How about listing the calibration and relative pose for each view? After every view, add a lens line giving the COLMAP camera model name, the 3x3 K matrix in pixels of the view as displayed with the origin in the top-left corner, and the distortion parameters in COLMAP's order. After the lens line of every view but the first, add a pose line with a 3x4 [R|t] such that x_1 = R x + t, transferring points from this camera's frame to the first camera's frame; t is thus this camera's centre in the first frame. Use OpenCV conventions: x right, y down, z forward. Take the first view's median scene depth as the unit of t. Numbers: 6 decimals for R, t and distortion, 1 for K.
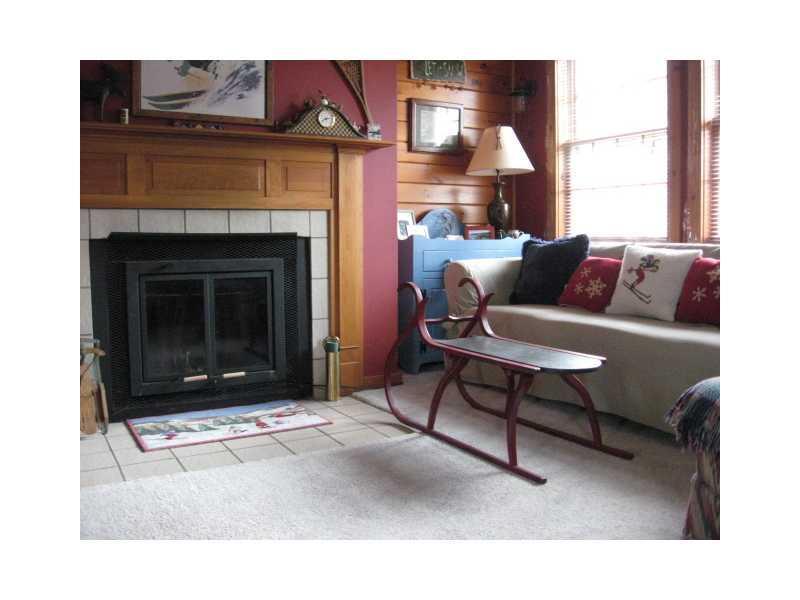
lens RADIAL K [[684.0, 0, 400.0], [0, 684.0, 300.0], [0, 0, 1]] dist [-0.123133, 0.004512]
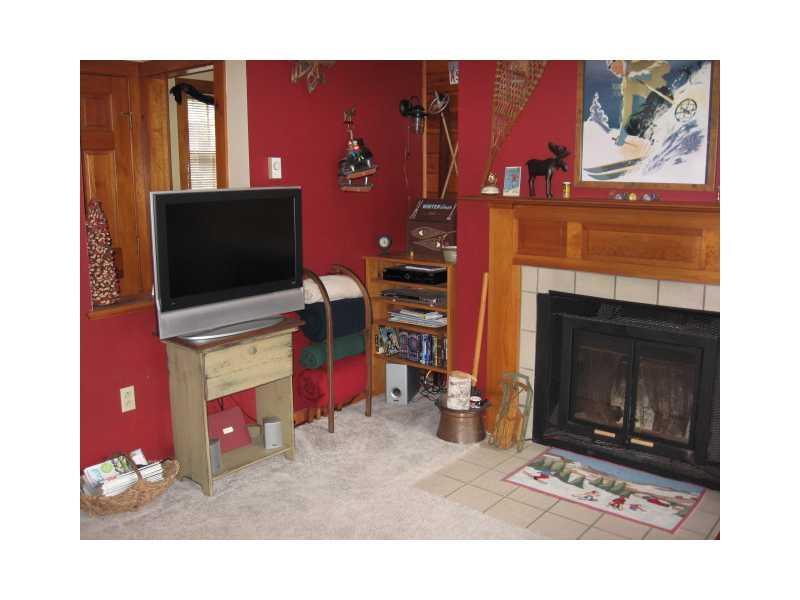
lens RADIAL K [[684.0, 0, 400.0], [0, 684.0, 300.0], [0, 0, 1]] dist [-0.123133, 0.004512]
pose [[0.279680, 0.176006, -0.943823, 0.571324], [-0.089238, 0.983563, 0.156973, -0.231006], [0.955937, 0.040322, 0.290789, 0.385304]]
